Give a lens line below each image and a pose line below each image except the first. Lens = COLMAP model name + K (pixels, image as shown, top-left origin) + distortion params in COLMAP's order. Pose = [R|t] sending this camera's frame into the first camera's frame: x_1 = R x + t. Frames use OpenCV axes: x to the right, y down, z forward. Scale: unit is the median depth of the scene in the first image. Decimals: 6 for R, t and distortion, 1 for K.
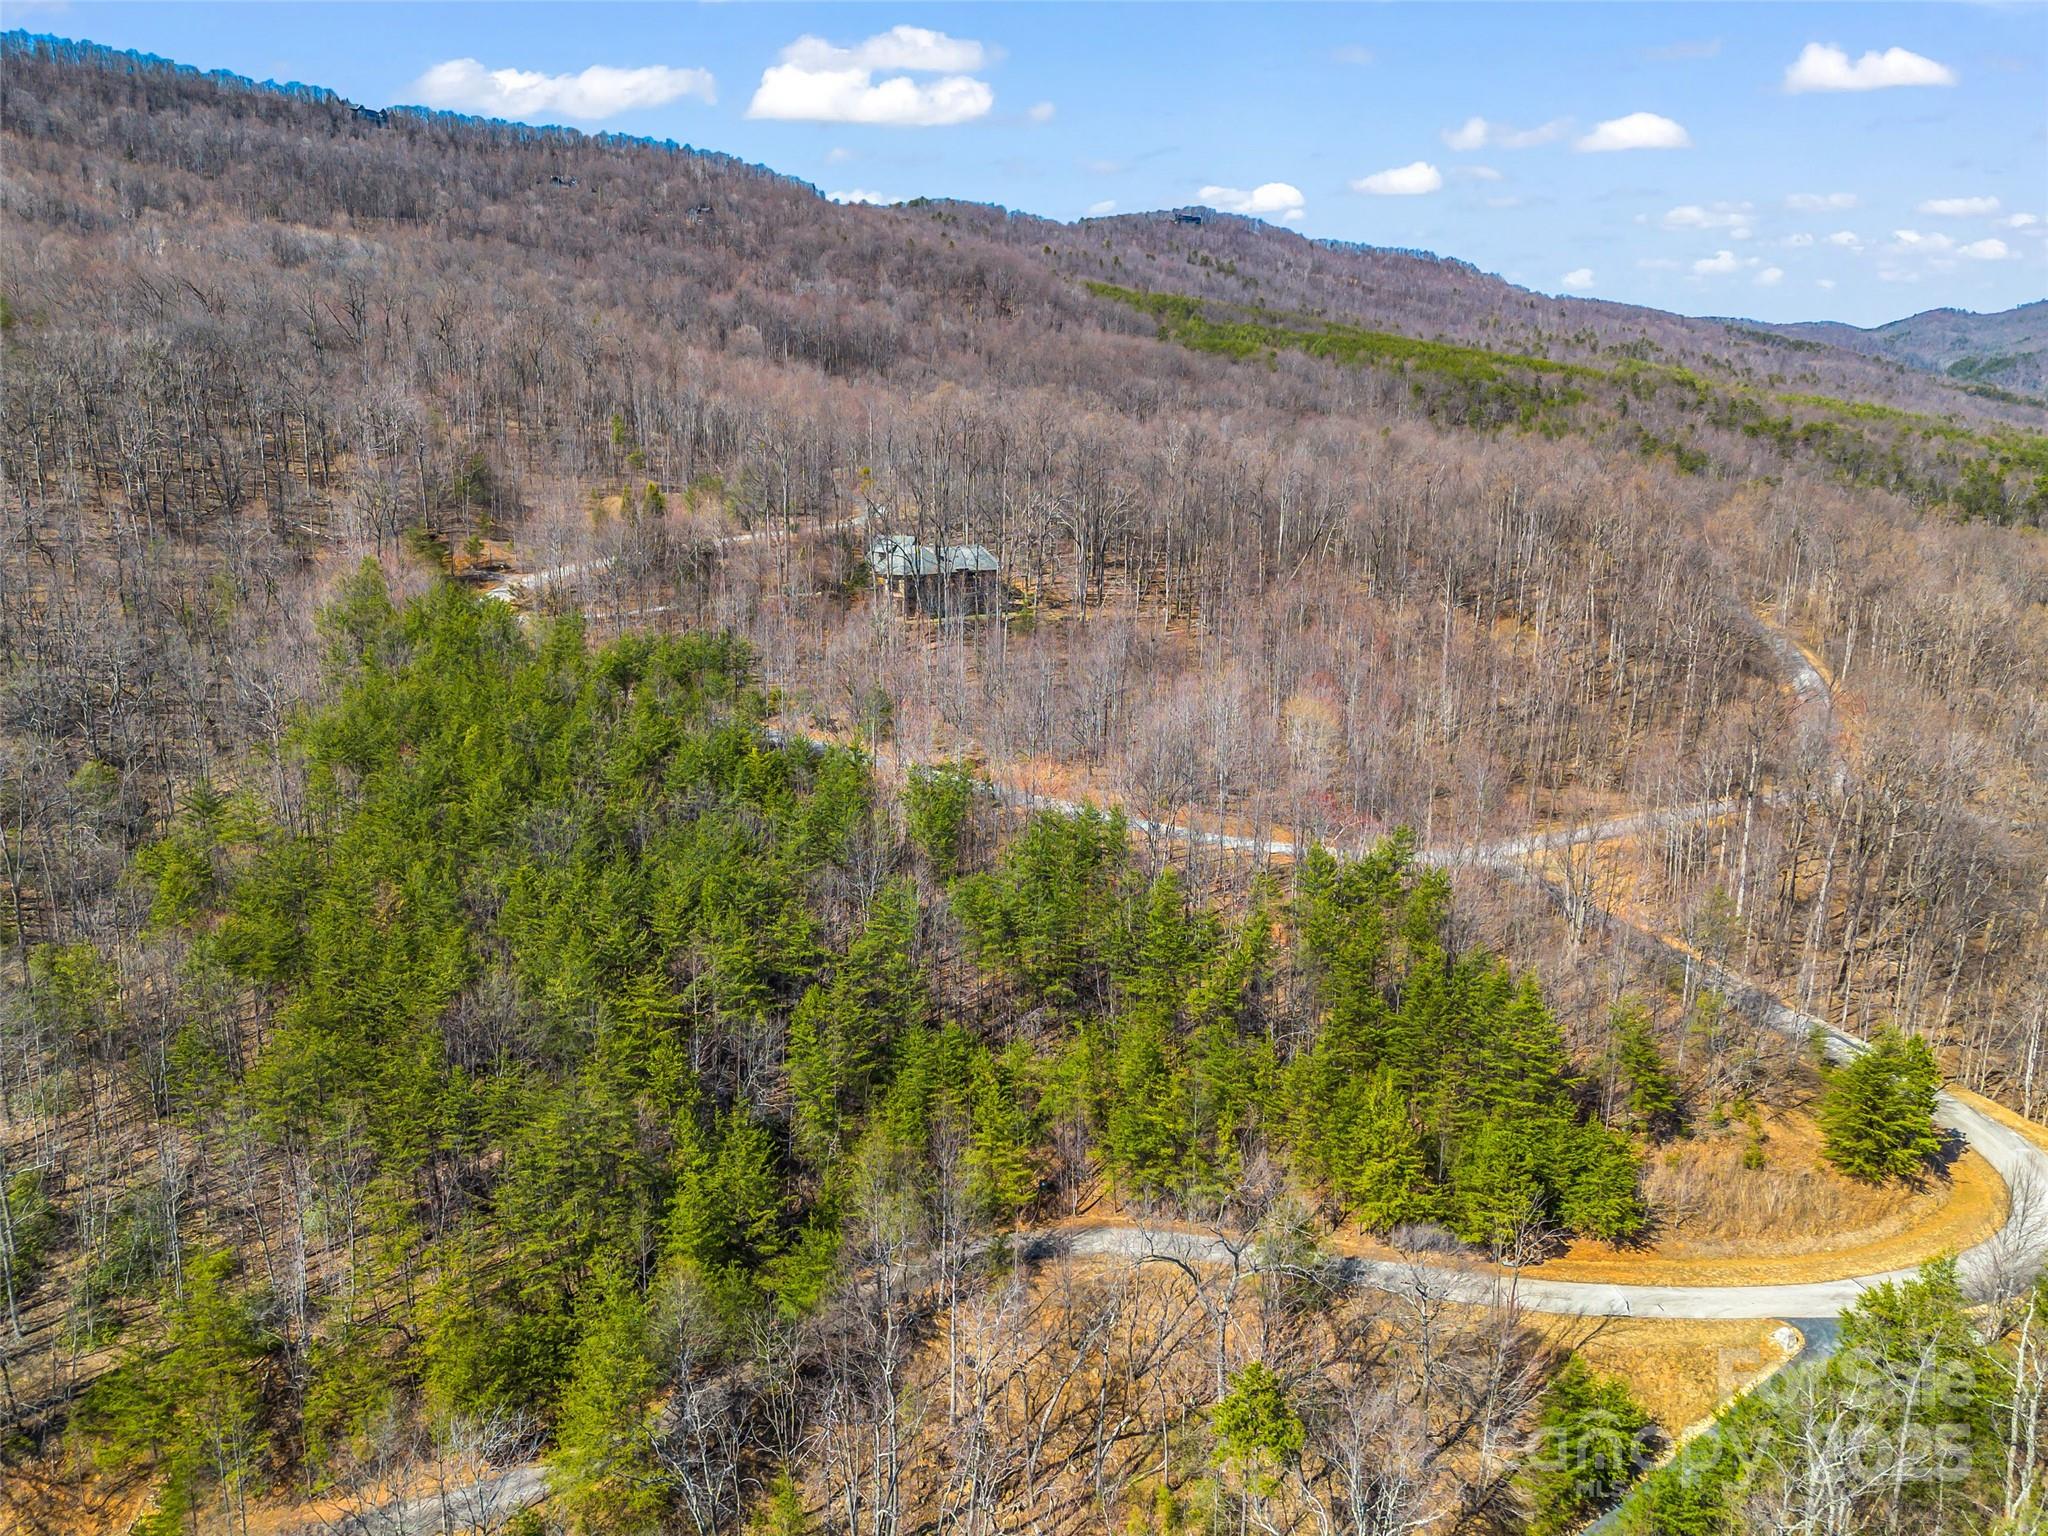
lens RADIAL K [[1472.1, 0, 1024.0], [0, 1472.1, 768.0], [0, 0, 1]] dist [0.034898, 0.002281]
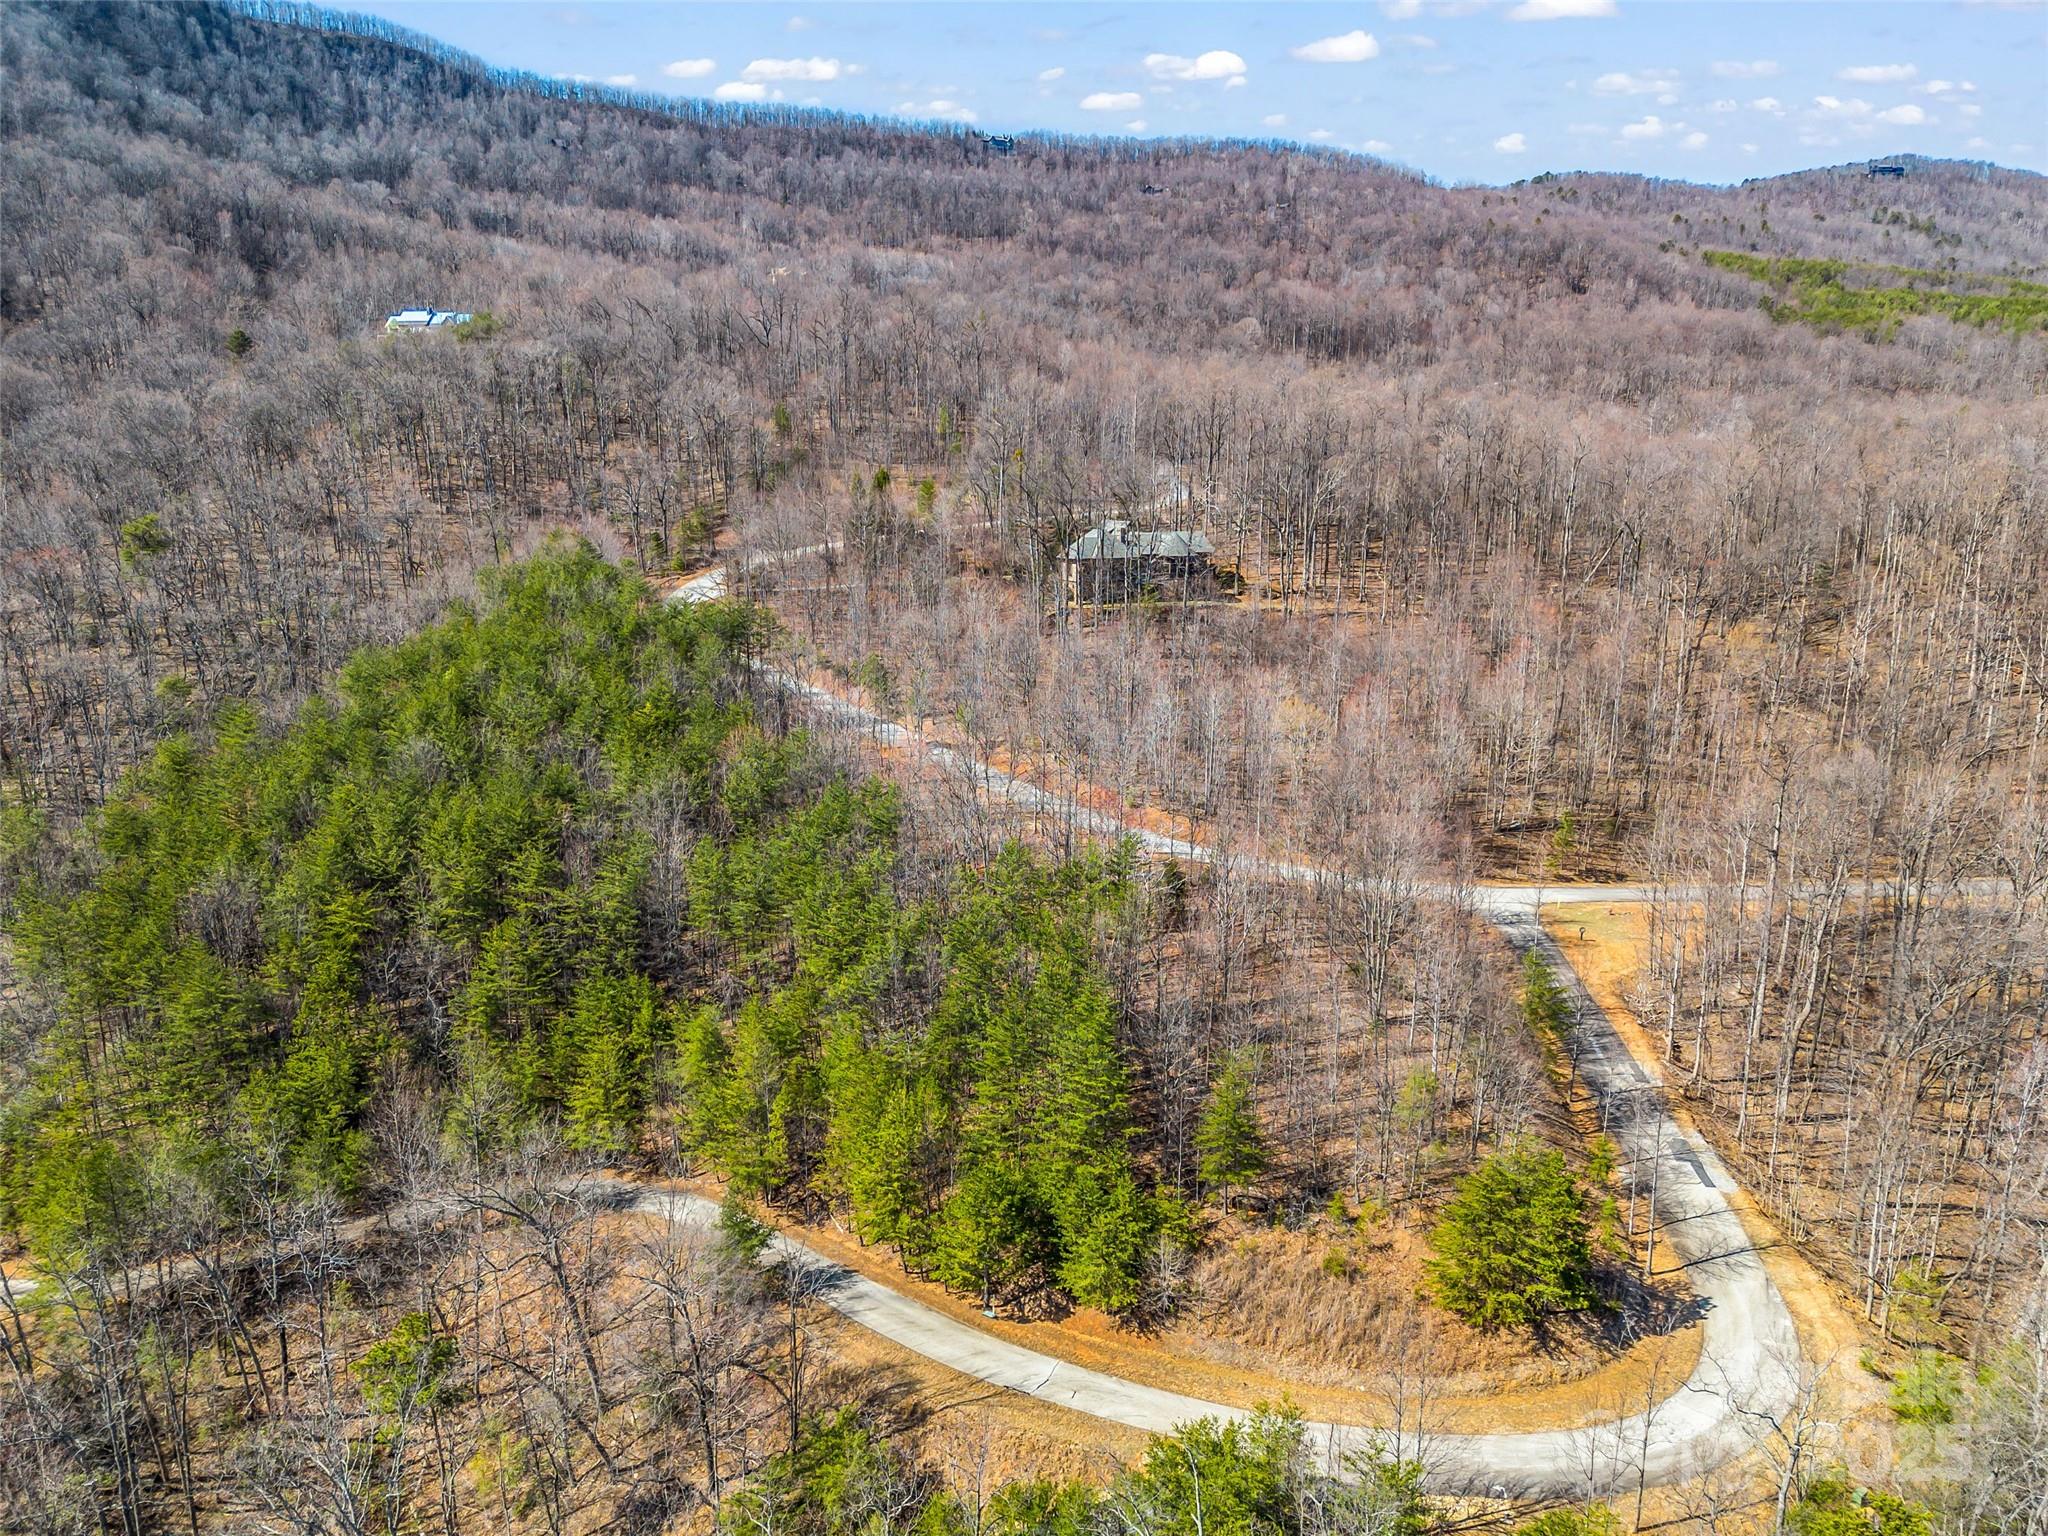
lens RADIAL K [[1468.9, 0, 1018.6], [0, 1468.9, 772.8], [0, 0, 1]] dist [0.059546, -0.045392]
pose [[0.907746, 0.084652, -0.410892, 0.640580], [-0.083481, 0.996292, 0.020830, -0.006955], [0.411131, 0.015394, 0.911446, 0.185971]]
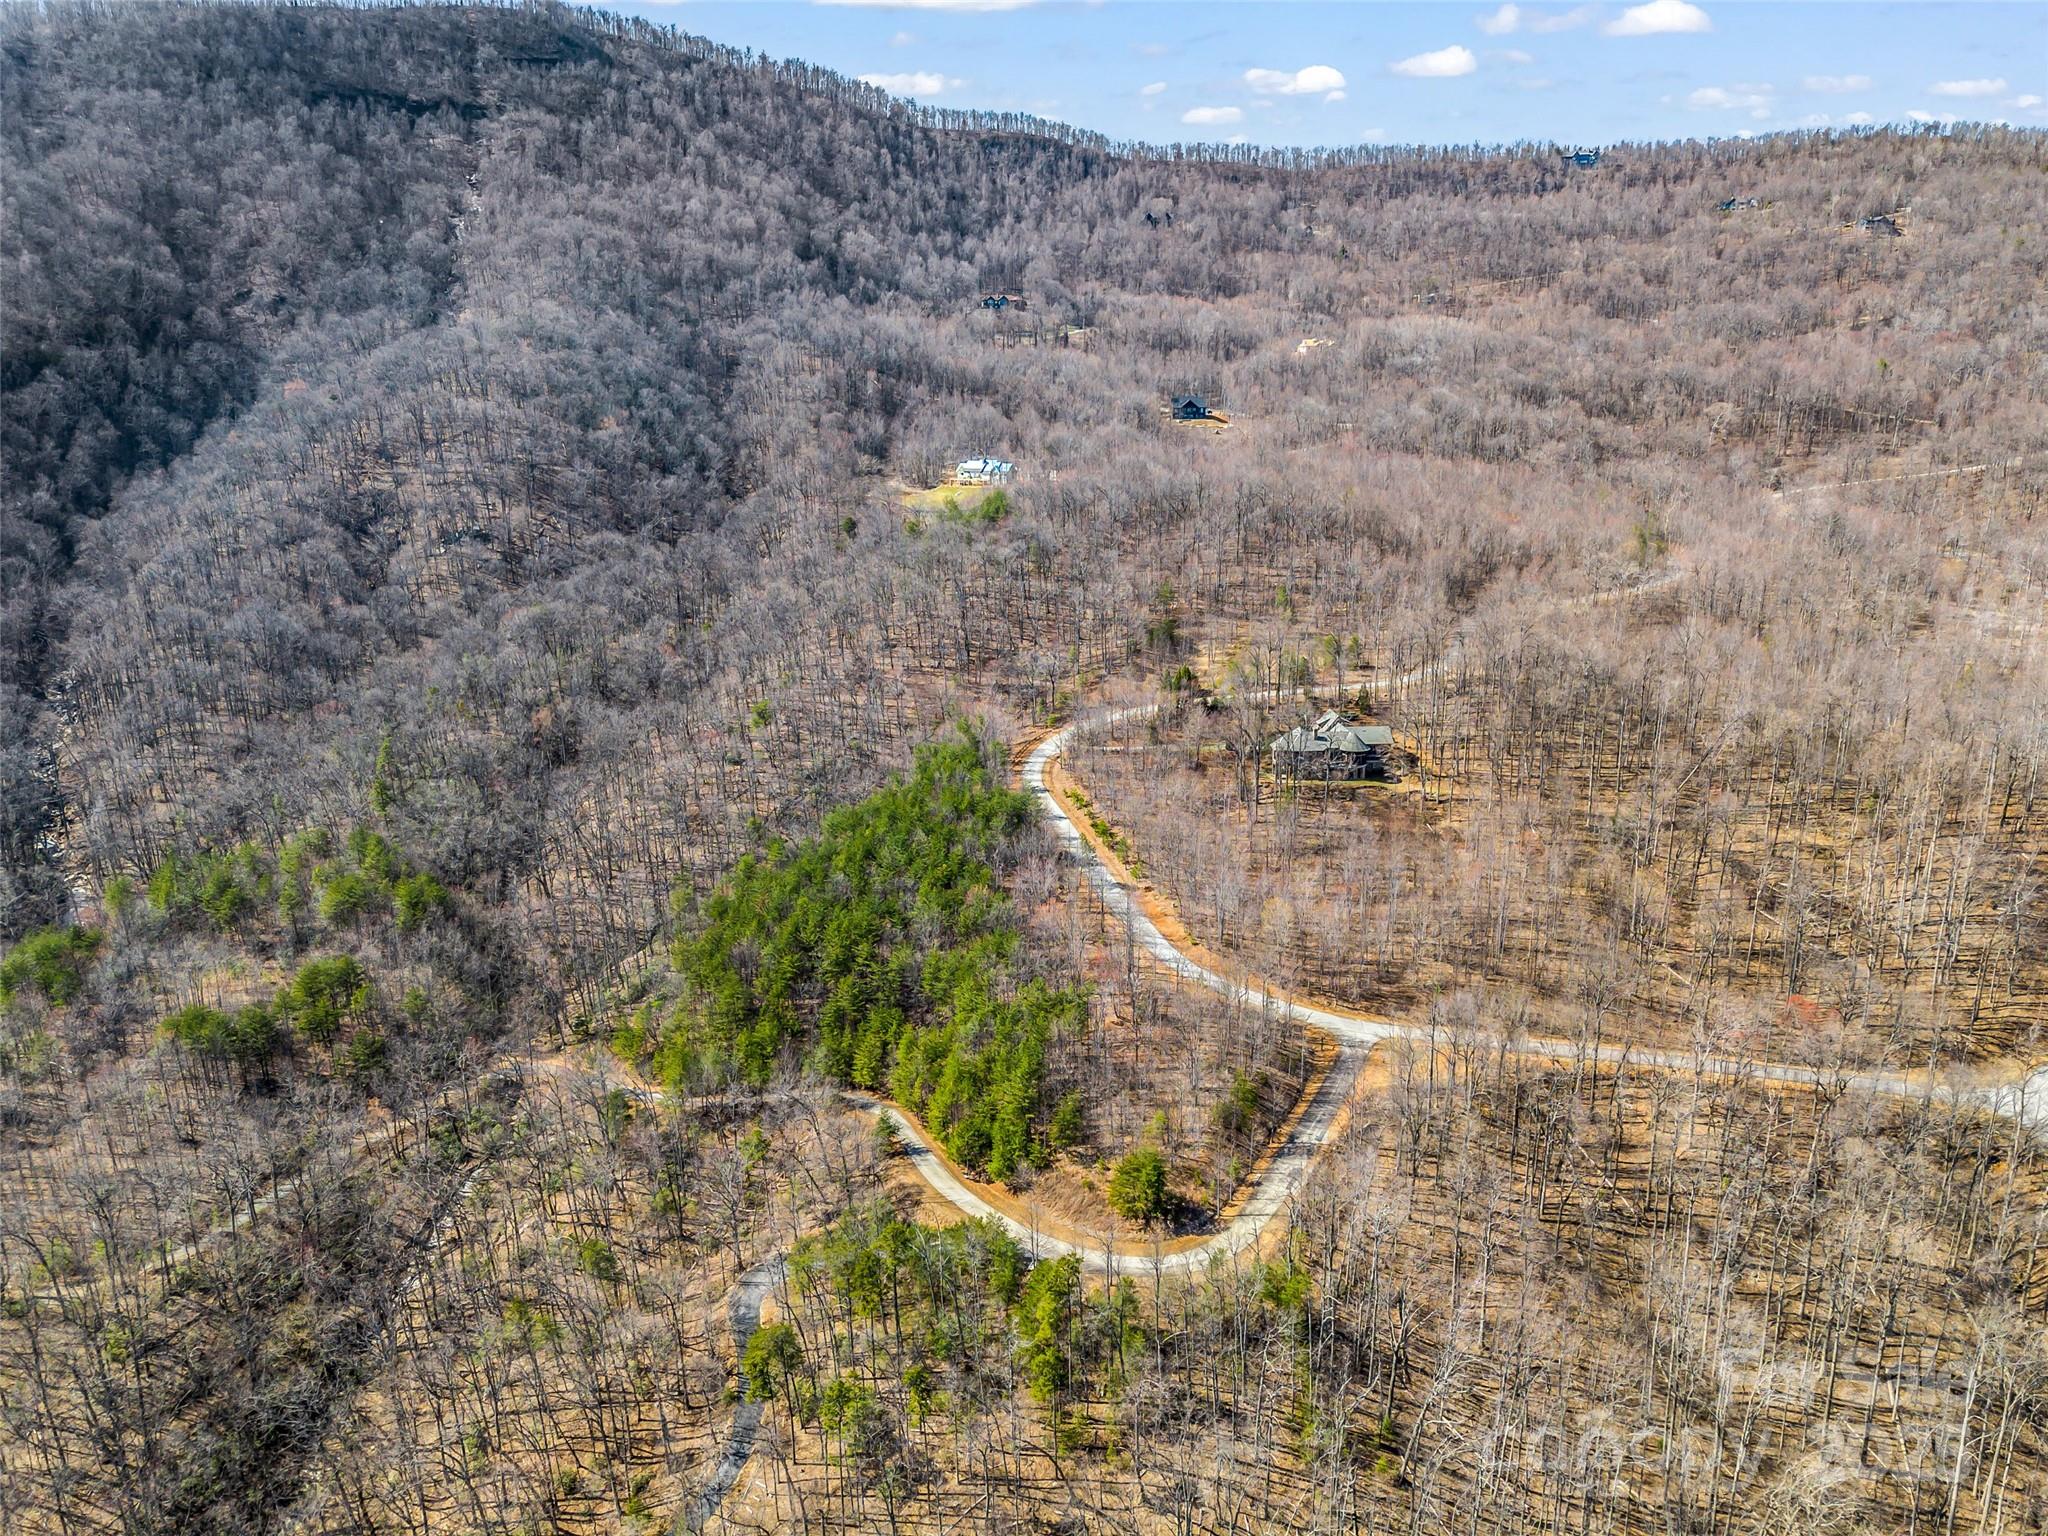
lens RADIAL K [[1461.9, 0, 1024.0], [0, 1461.9, 768.0], [0, 0, 1]] dist [0.106822, -0.116380]
pose [[0.661382, 0.175074, -0.729330, 1.815495], [-0.143269, 0.983961, 0.106276, -0.501909], [0.736239, 0.034201, 0.675857, -0.447943]]
